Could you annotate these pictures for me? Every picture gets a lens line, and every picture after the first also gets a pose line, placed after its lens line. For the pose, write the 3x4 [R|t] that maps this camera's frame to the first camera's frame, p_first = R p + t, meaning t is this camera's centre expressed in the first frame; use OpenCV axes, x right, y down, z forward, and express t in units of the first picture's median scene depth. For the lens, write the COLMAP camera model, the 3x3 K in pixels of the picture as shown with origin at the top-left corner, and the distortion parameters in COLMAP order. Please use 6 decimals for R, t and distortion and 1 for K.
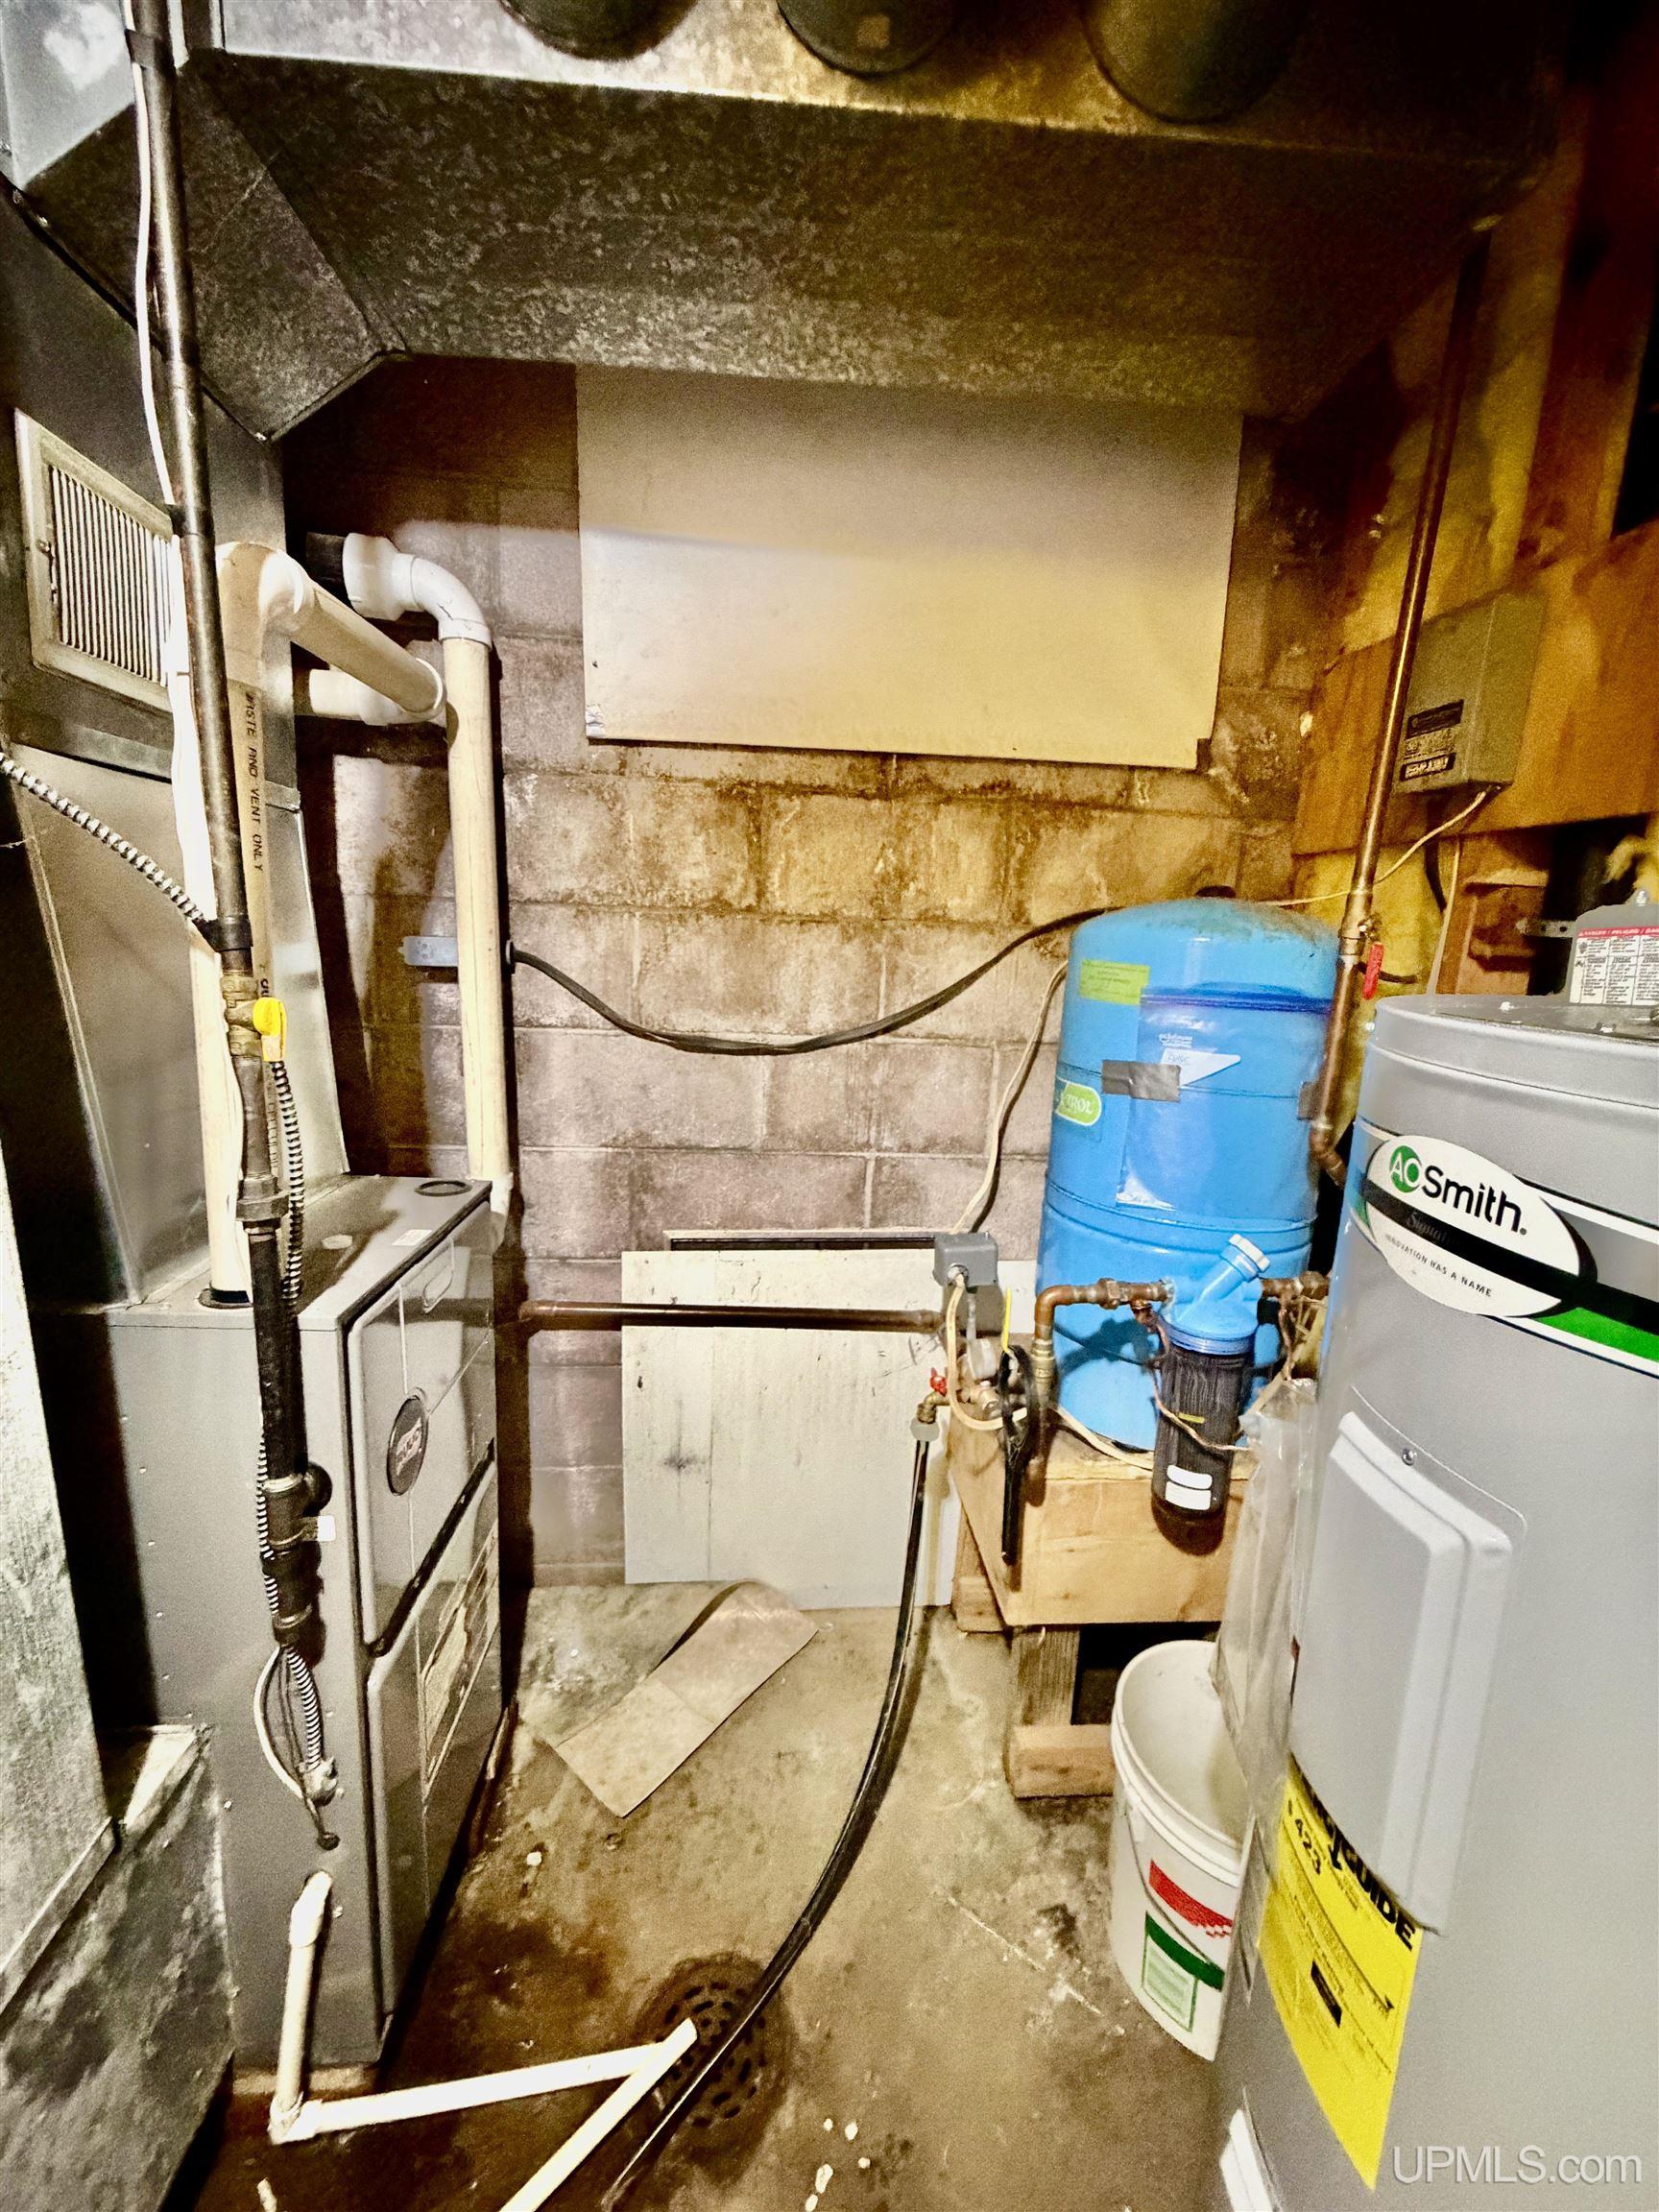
lens RADIAL K [[892.9, 0, 829.4], [0, 892.9, 1095.7], [0, 0, 1]] dist [0.000982, 0.000031]
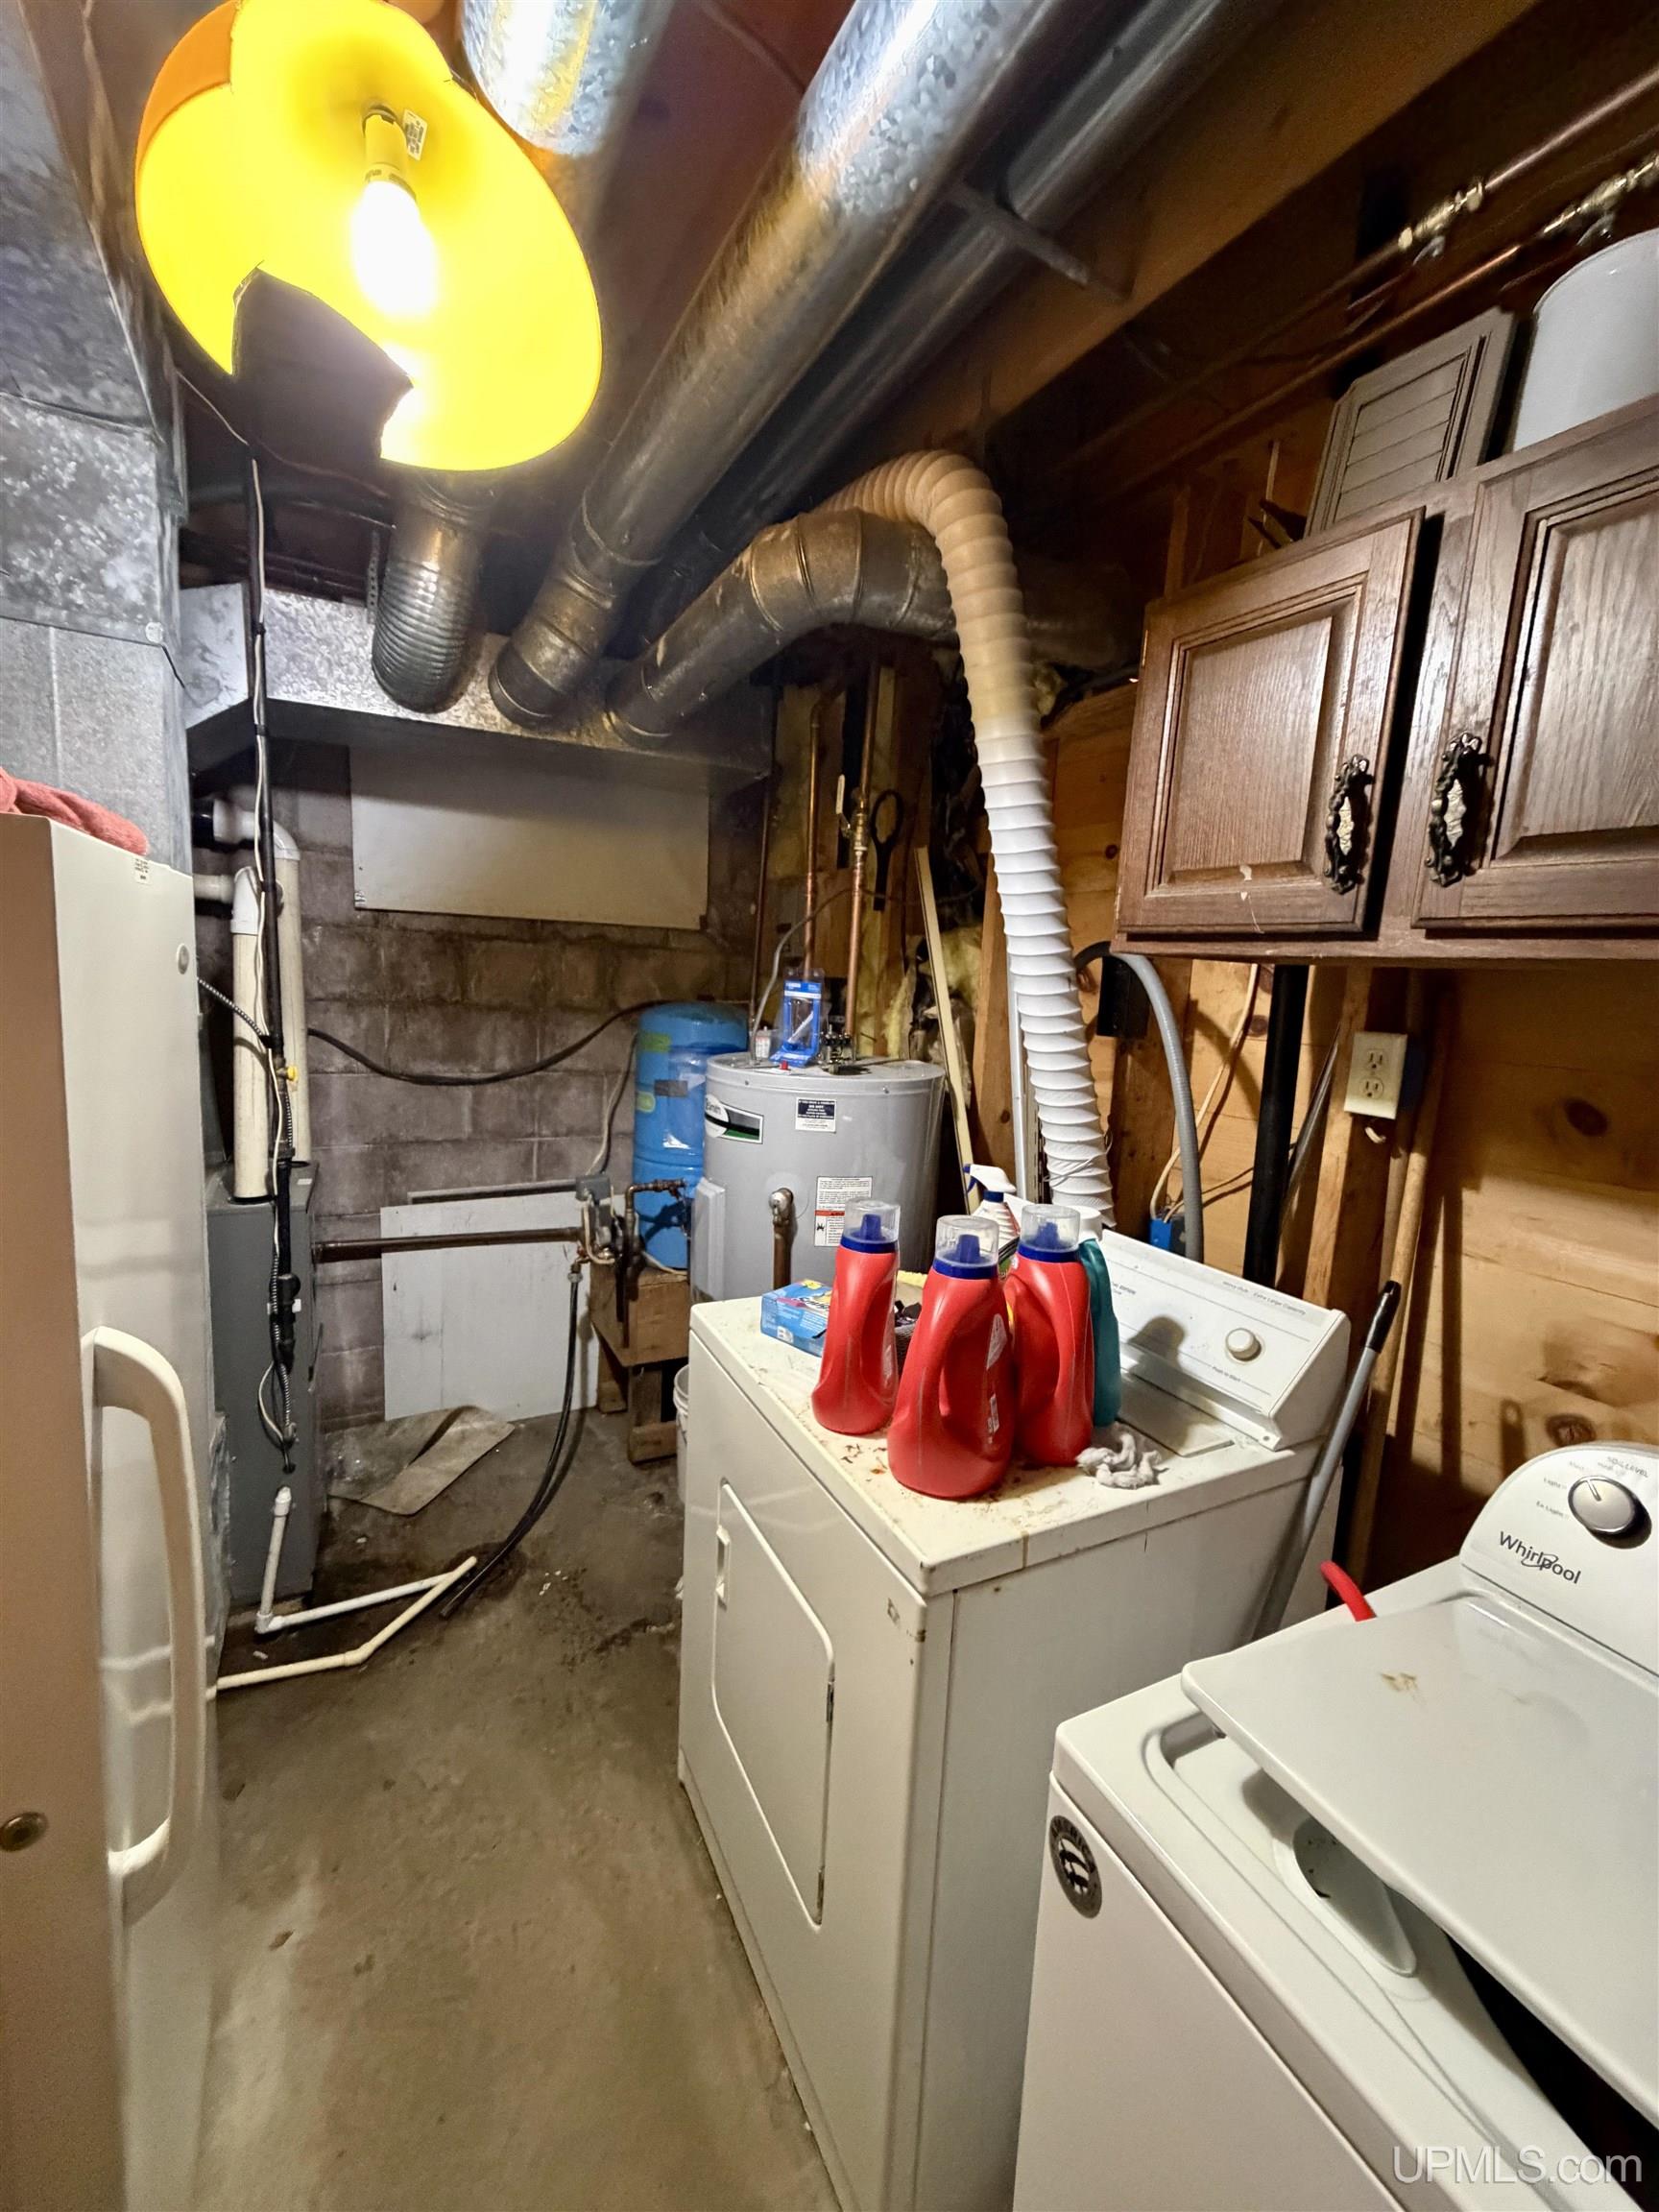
lens RADIAL K [[892.9, 0, 829.4], [0, 892.9, 1095.7], [0, 0, 1]] dist [0.000982, 0.000031]
pose [[0.917350, -0.046061, 0.395408, -0.119764], [0.058954, 0.998050, -0.020511, 0.053518], [-0.393693, 0.042127, 0.918276, -0.893497]]
